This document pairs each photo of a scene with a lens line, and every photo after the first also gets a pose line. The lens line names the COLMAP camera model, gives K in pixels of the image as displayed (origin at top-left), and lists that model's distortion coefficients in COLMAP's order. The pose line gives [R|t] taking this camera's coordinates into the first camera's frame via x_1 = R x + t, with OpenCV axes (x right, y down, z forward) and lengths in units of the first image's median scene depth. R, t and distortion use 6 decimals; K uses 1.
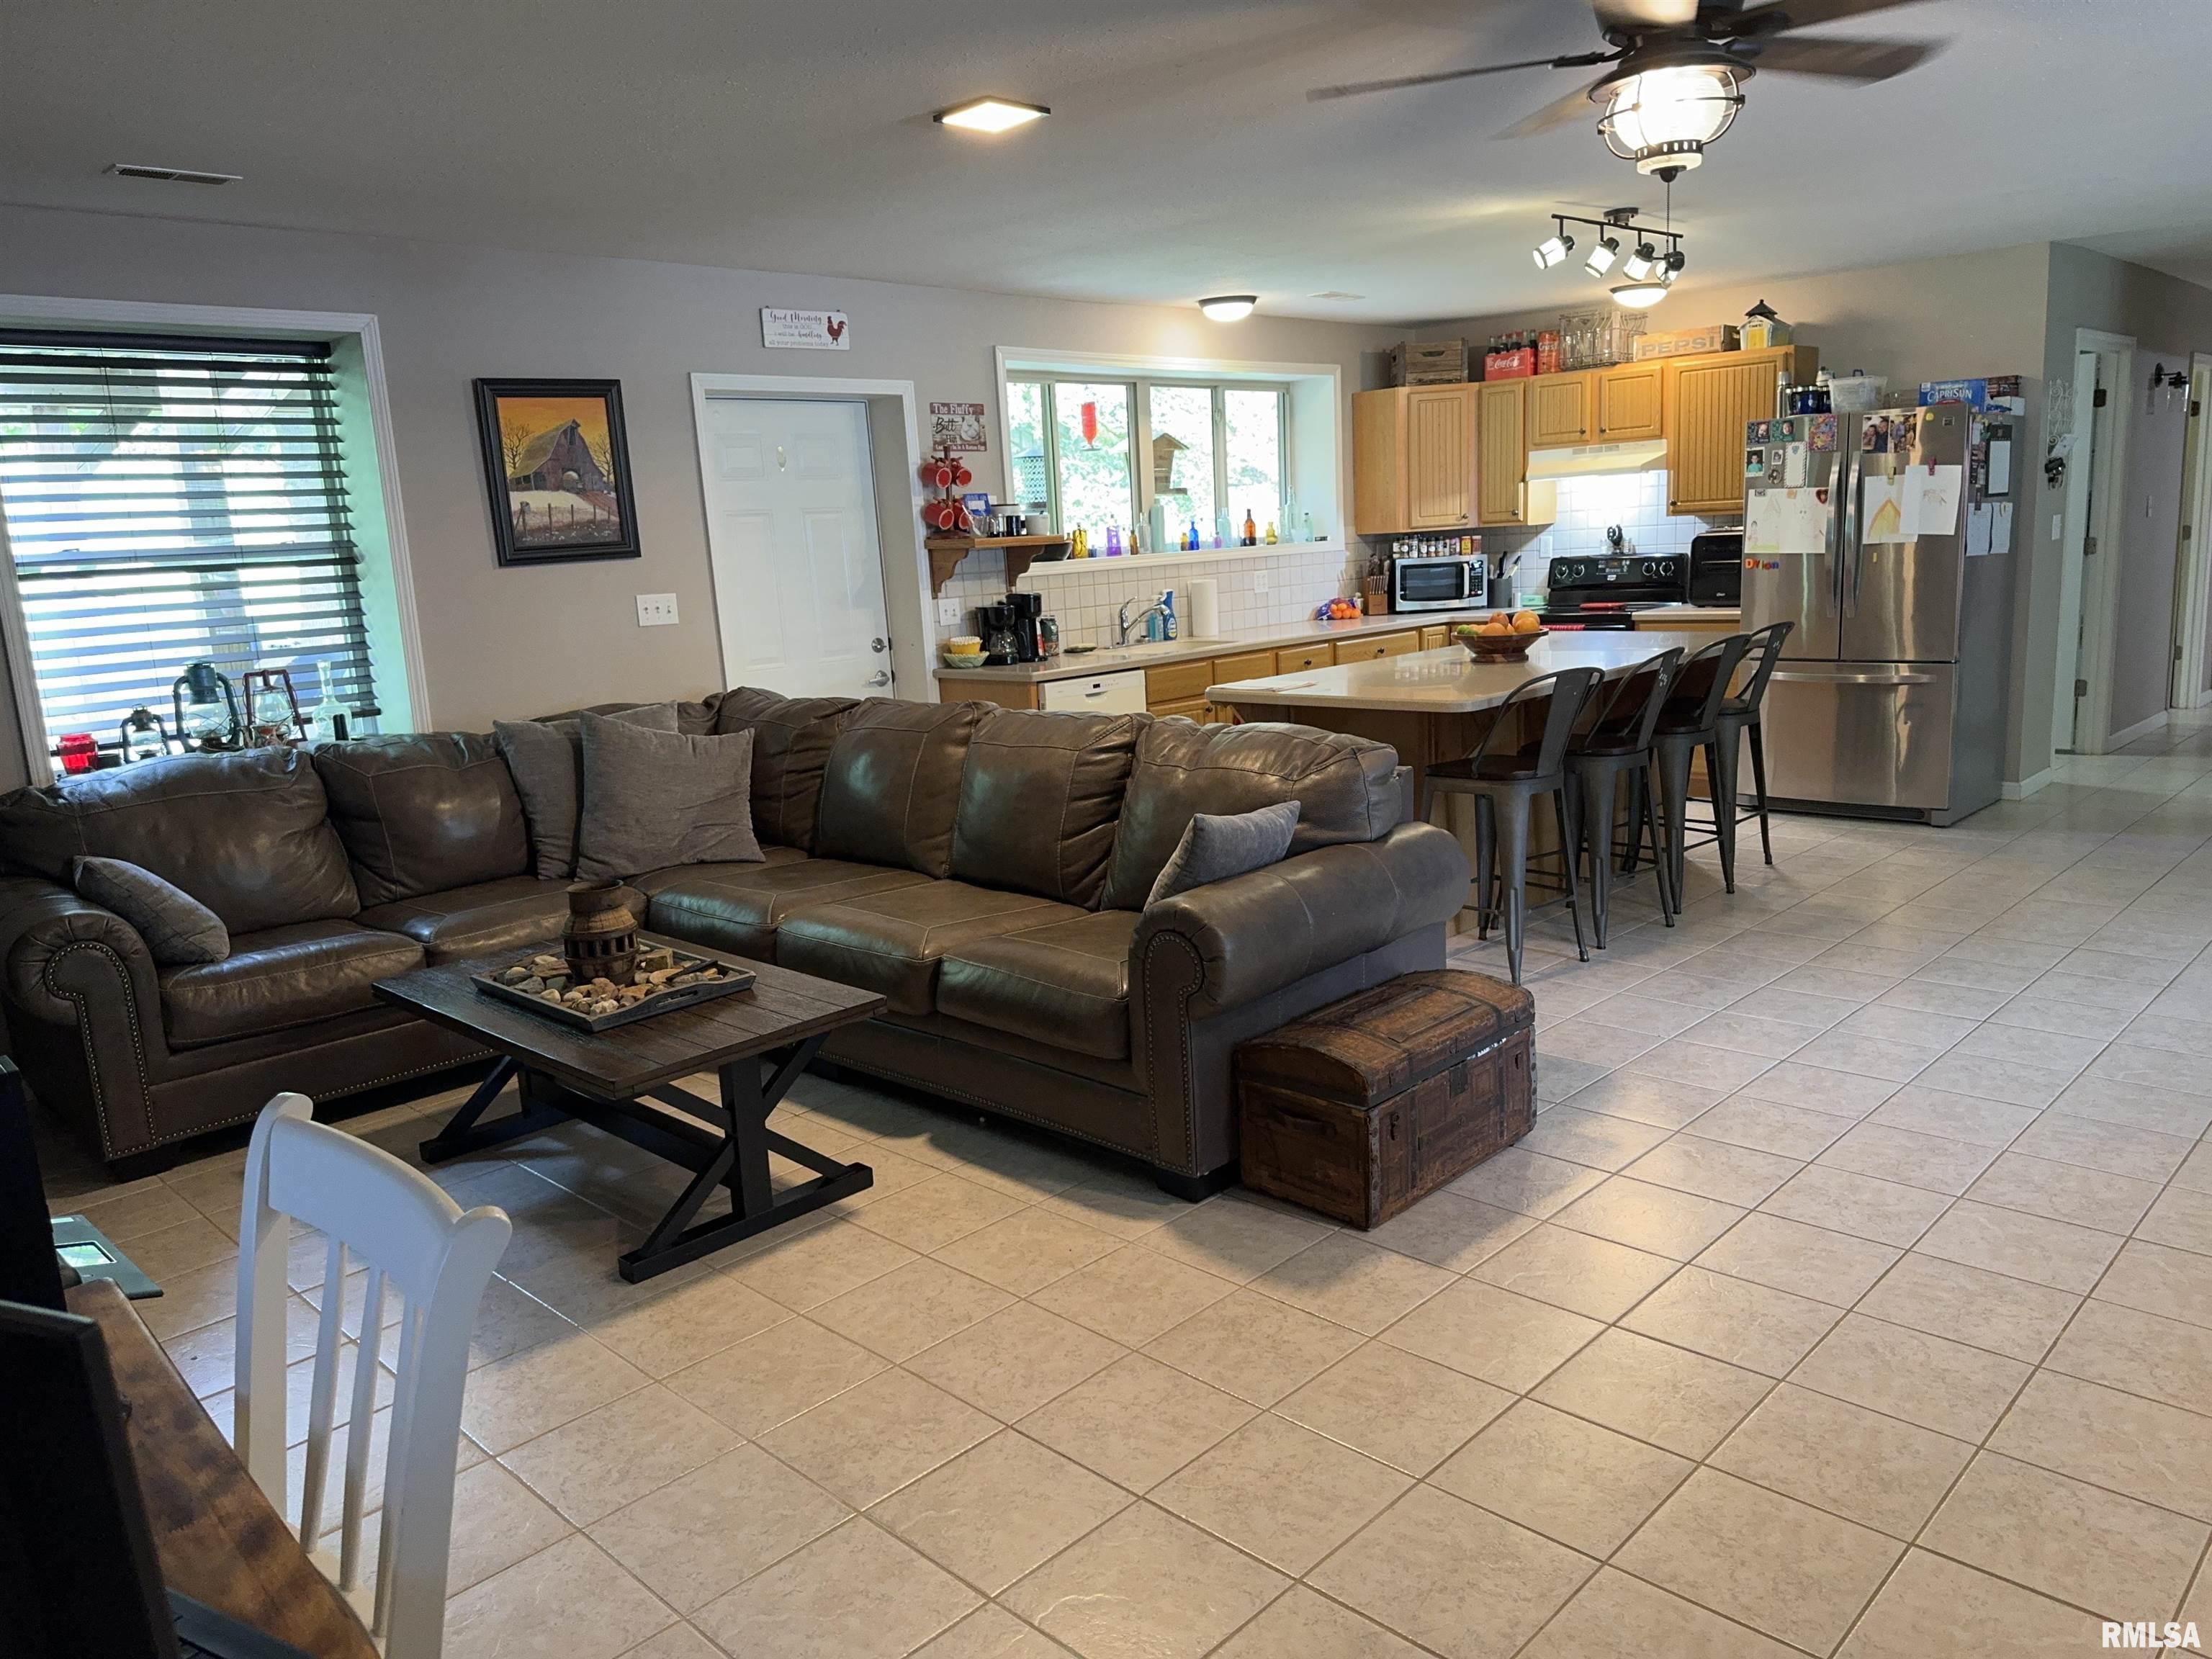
lens RADIAL K [[1563.6, 0, 1121.3], [0, 1563.6, 851.7], [0, 0, 1]] dist [0.074356, -0.060843]
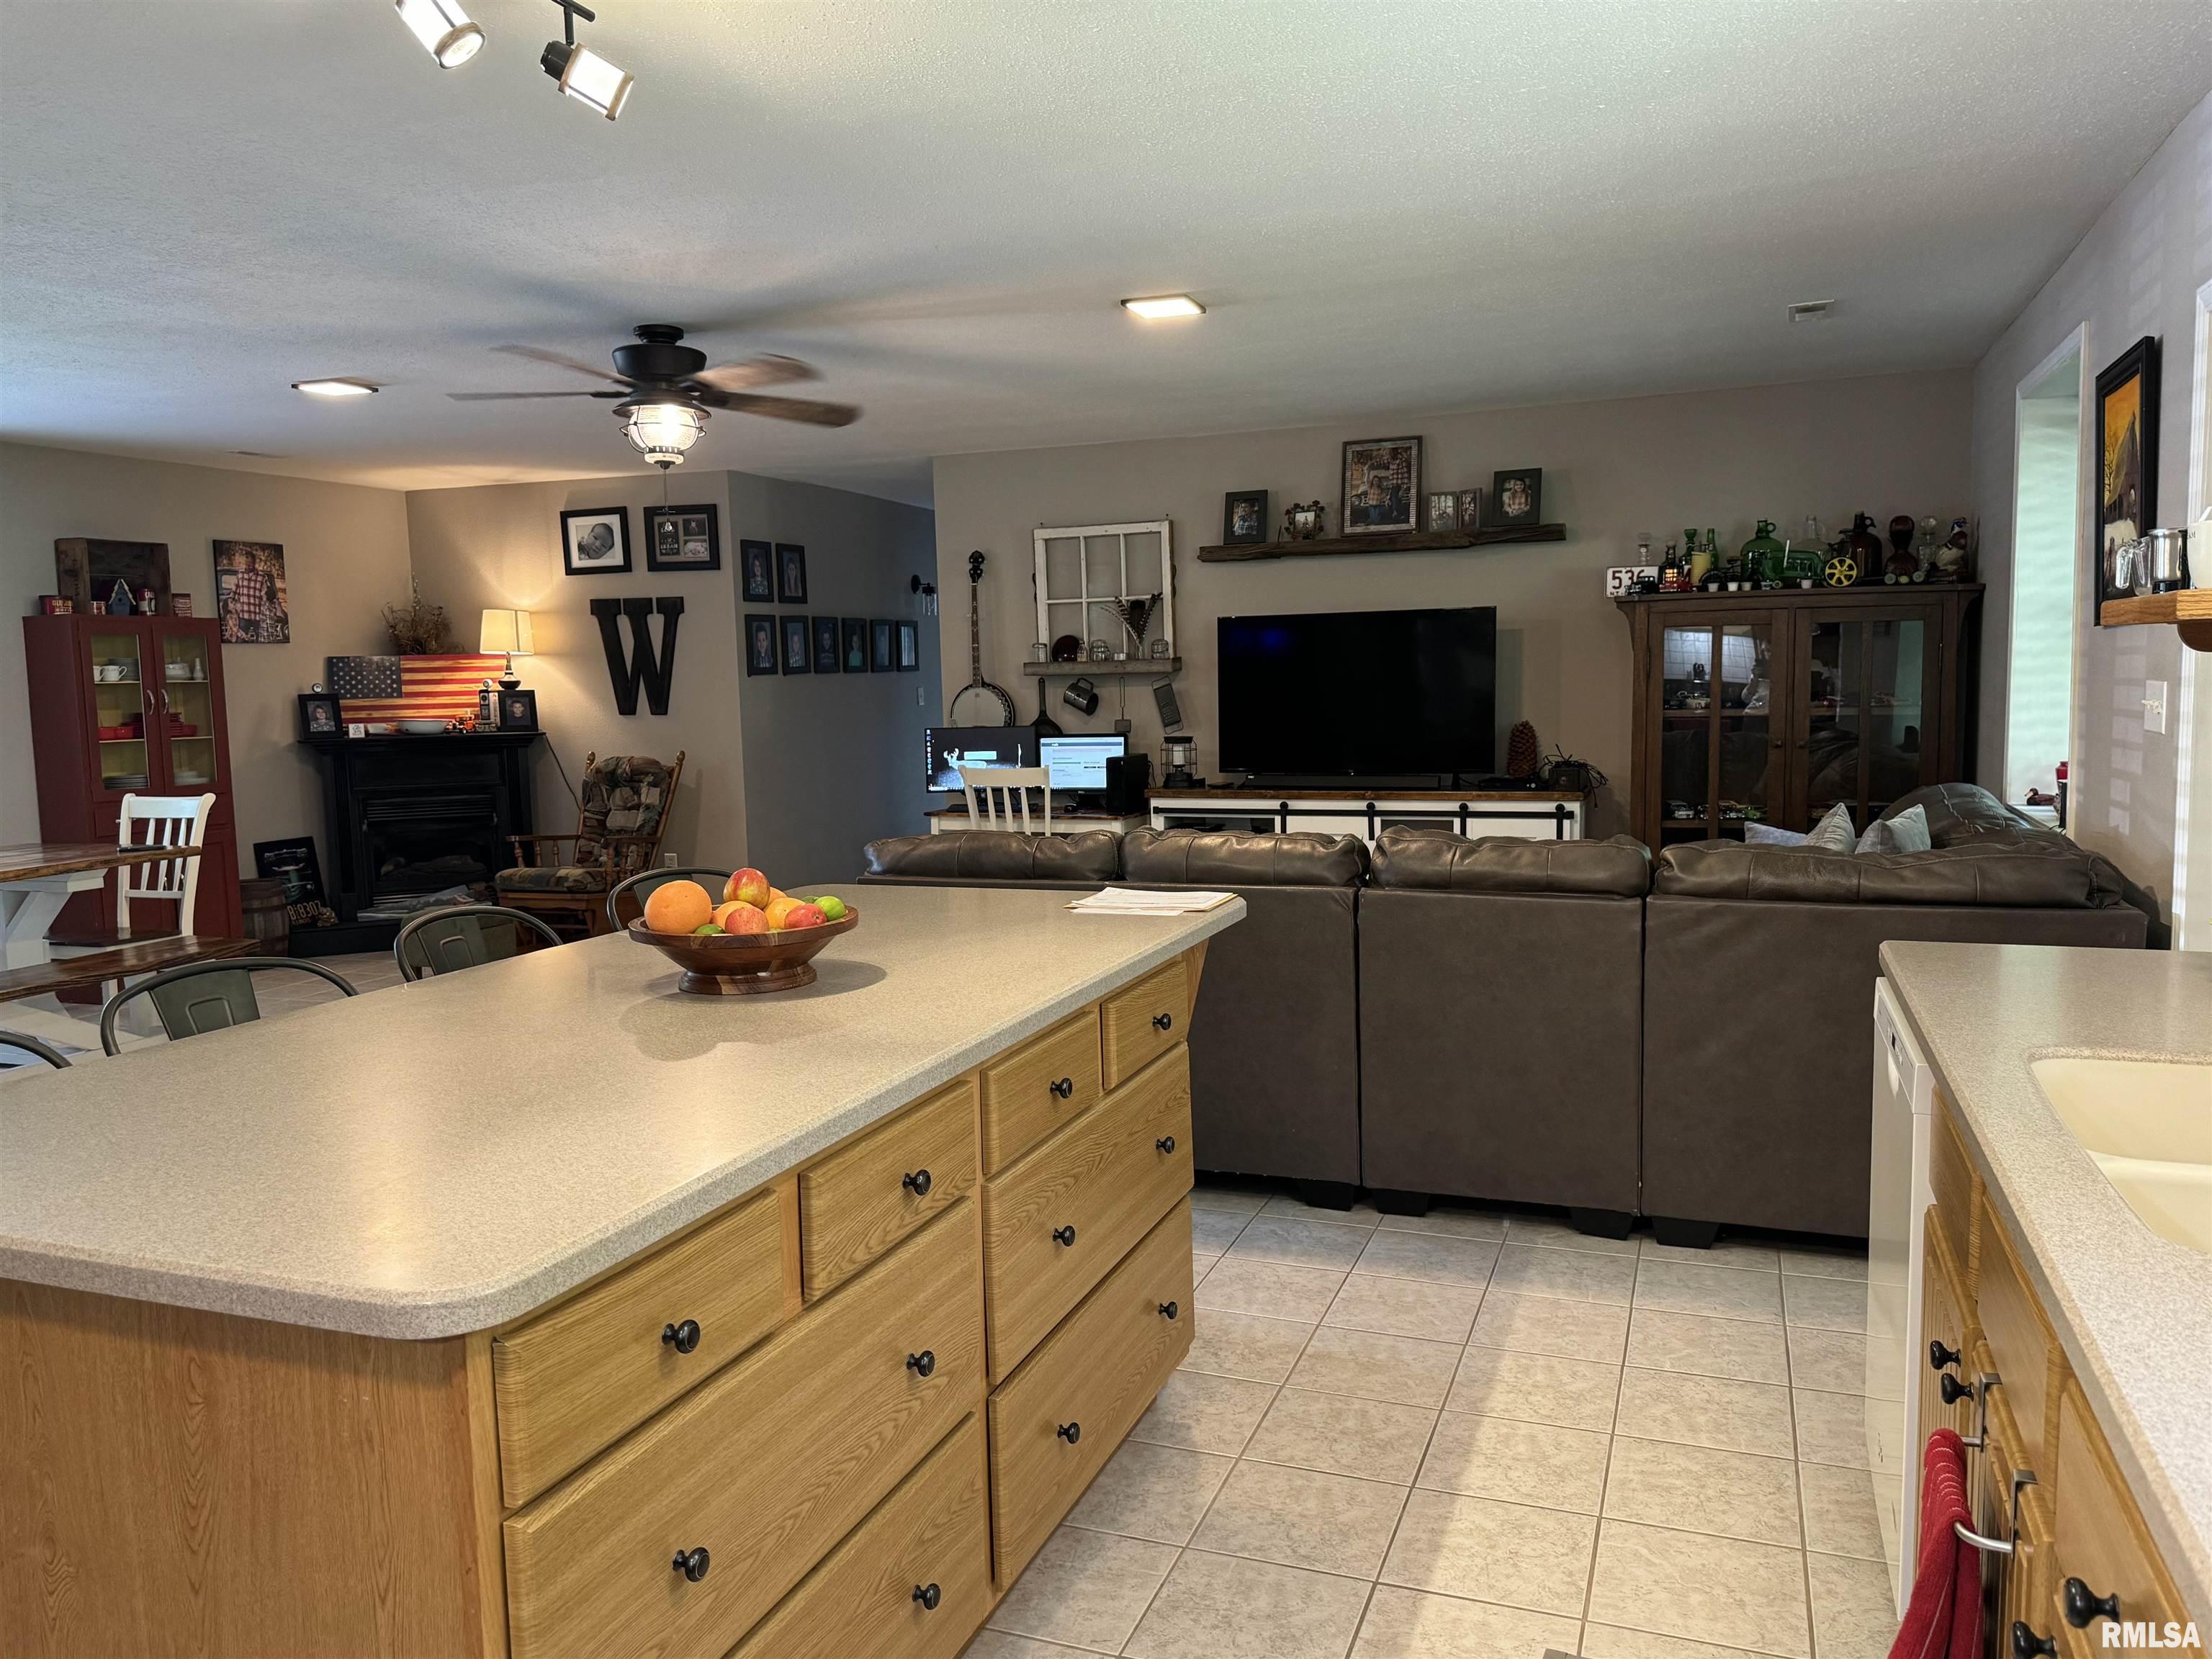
lens RADIAL K [[1600.1, 0, 1084.9], [0, 1600.1, 832.7], [0, 0, 1]] dist [0.085651, -0.107033]
pose [[-0.917593, 0.115078, -0.380501, 0.278591], [-0.007982, 0.951655, 0.307066, -0.257326], [0.397442, 0.284799, -0.872313, 1.220788]]
